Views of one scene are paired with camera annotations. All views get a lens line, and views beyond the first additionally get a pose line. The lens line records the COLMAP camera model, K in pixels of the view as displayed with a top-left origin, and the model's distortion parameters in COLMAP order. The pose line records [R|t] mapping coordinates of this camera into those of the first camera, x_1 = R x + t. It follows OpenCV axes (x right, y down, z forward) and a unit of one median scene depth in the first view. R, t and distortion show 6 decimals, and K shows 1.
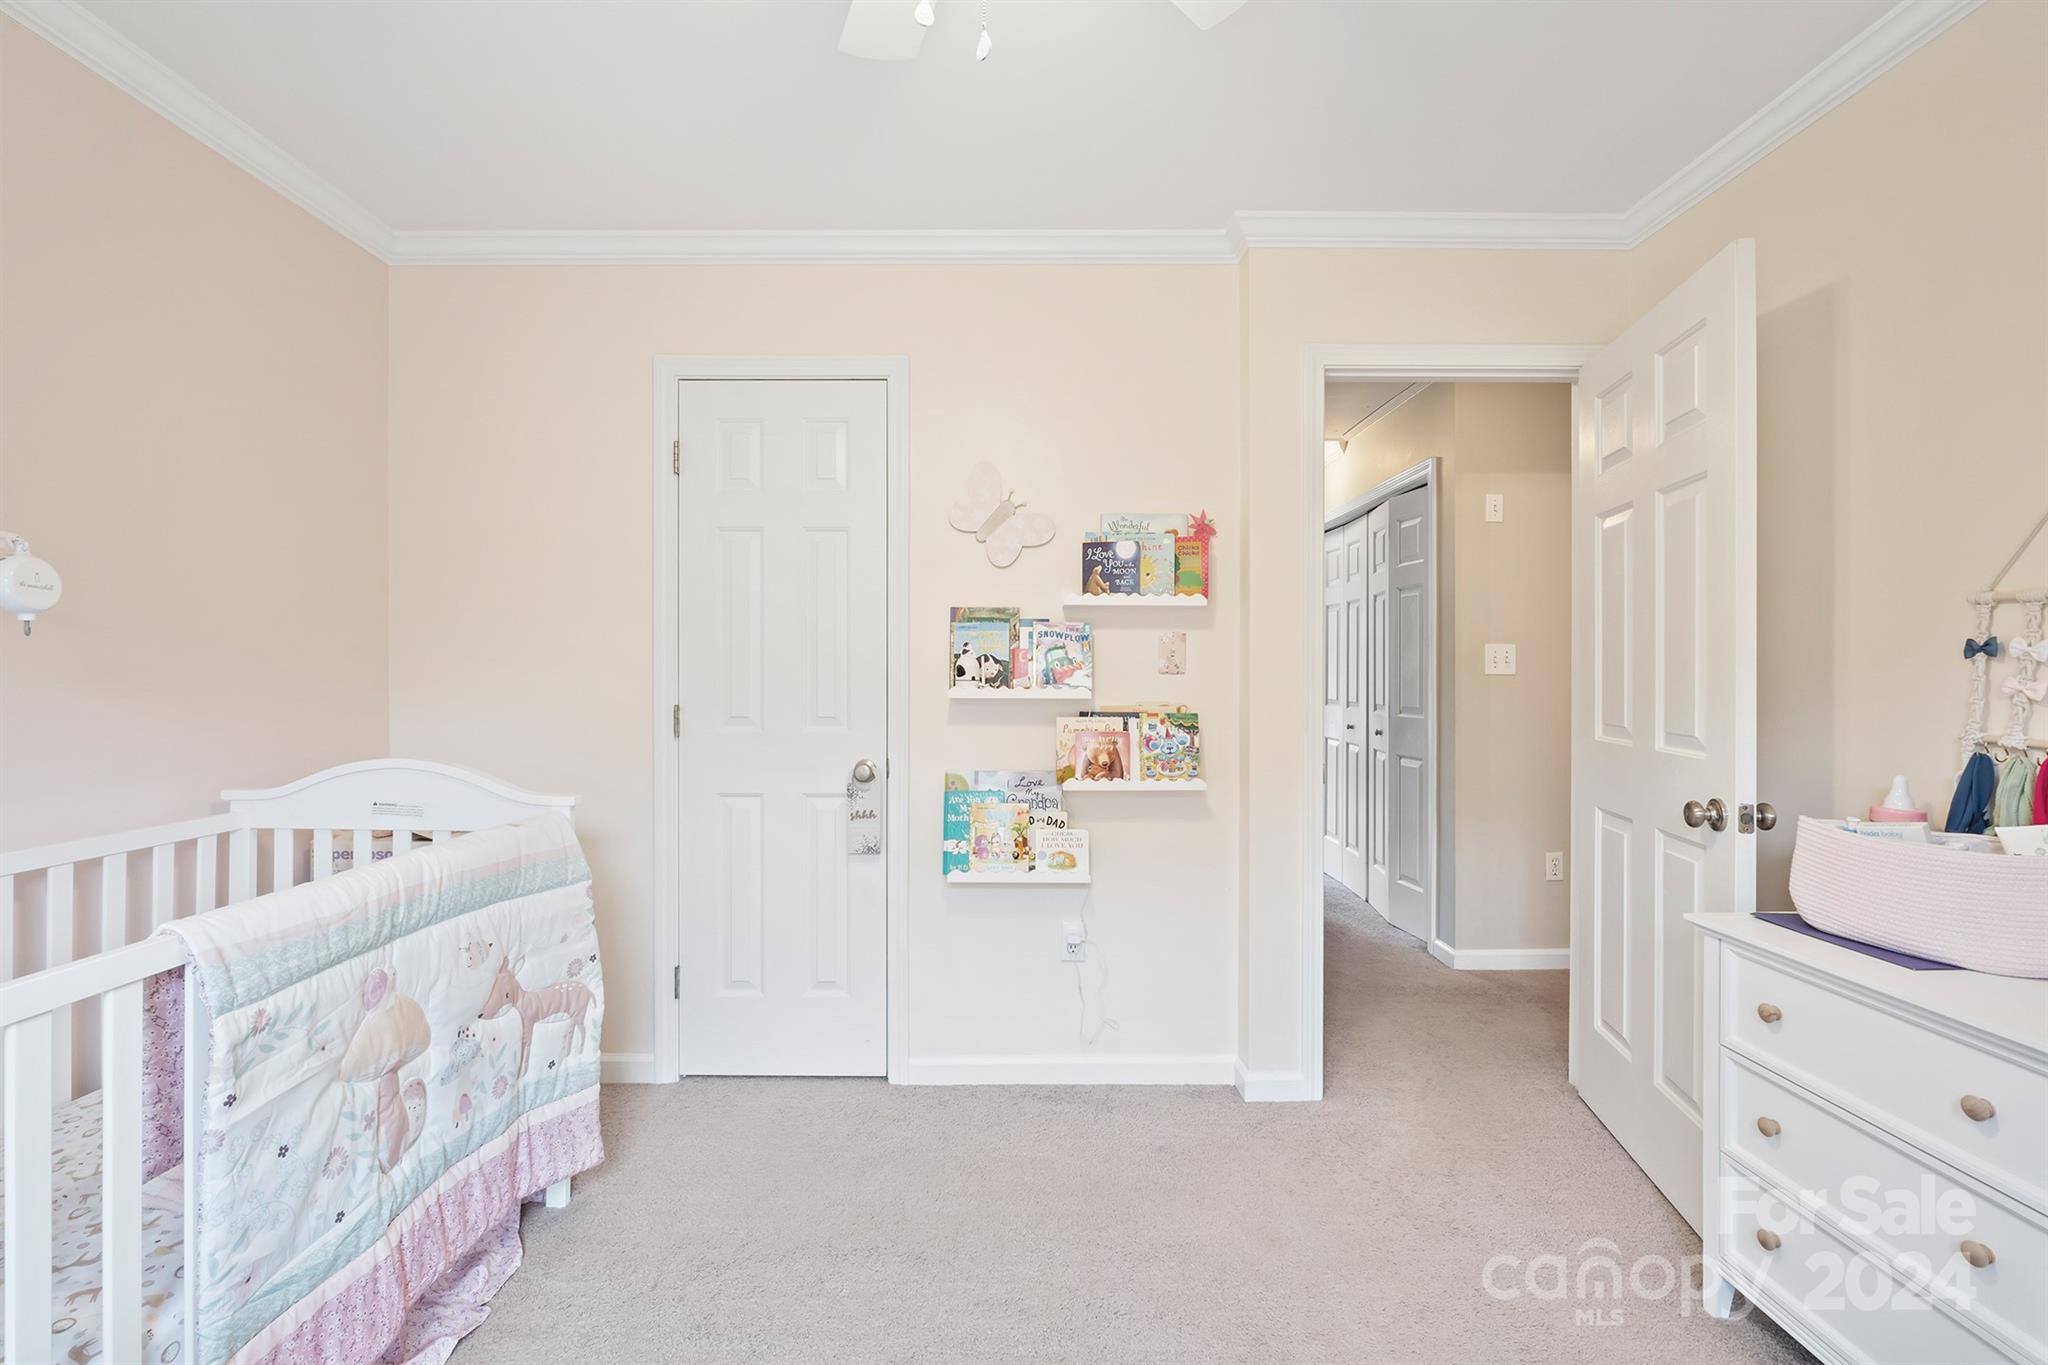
lens RADIAL K [[880.9, 0, 1024.0], [0, 880.9, 682.5], [0, 0, 1]] dist [-0.000235, -0.000037]
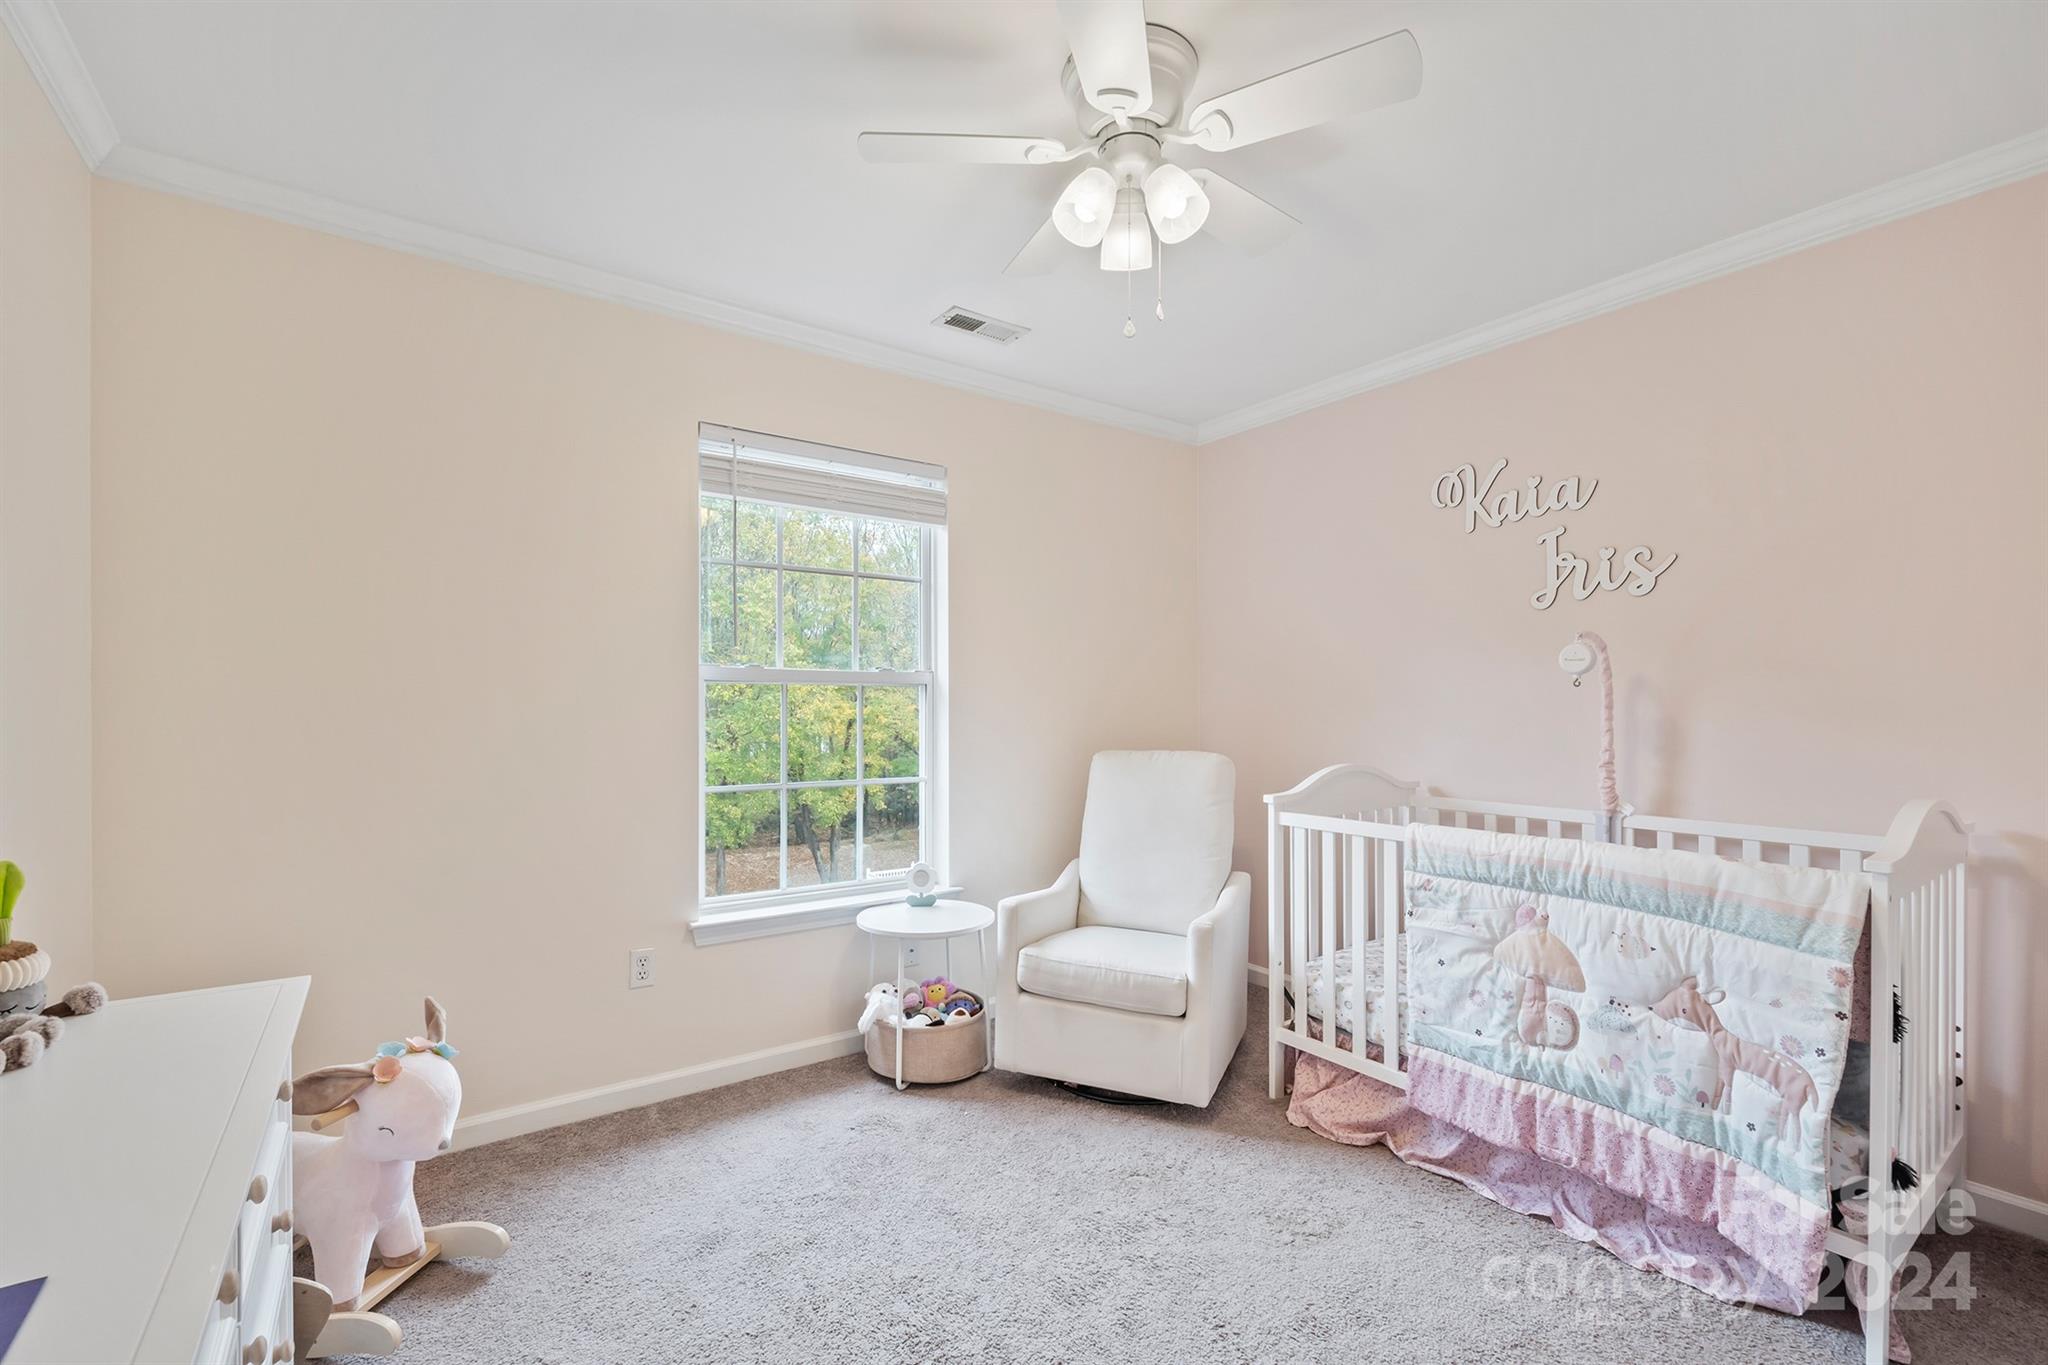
lens RADIAL K [[880.9, 0, 1024.0], [0, 880.9, 682.5], [0, 0, 1]] dist [-0.000235, -0.000037]
pose [[-0.814159, -0.018123, -0.580360, 0.836957], [-0.006607, 0.999737, -0.021949, -0.014721], [0.580605, -0.014036, -0.814064, 1.721472]]
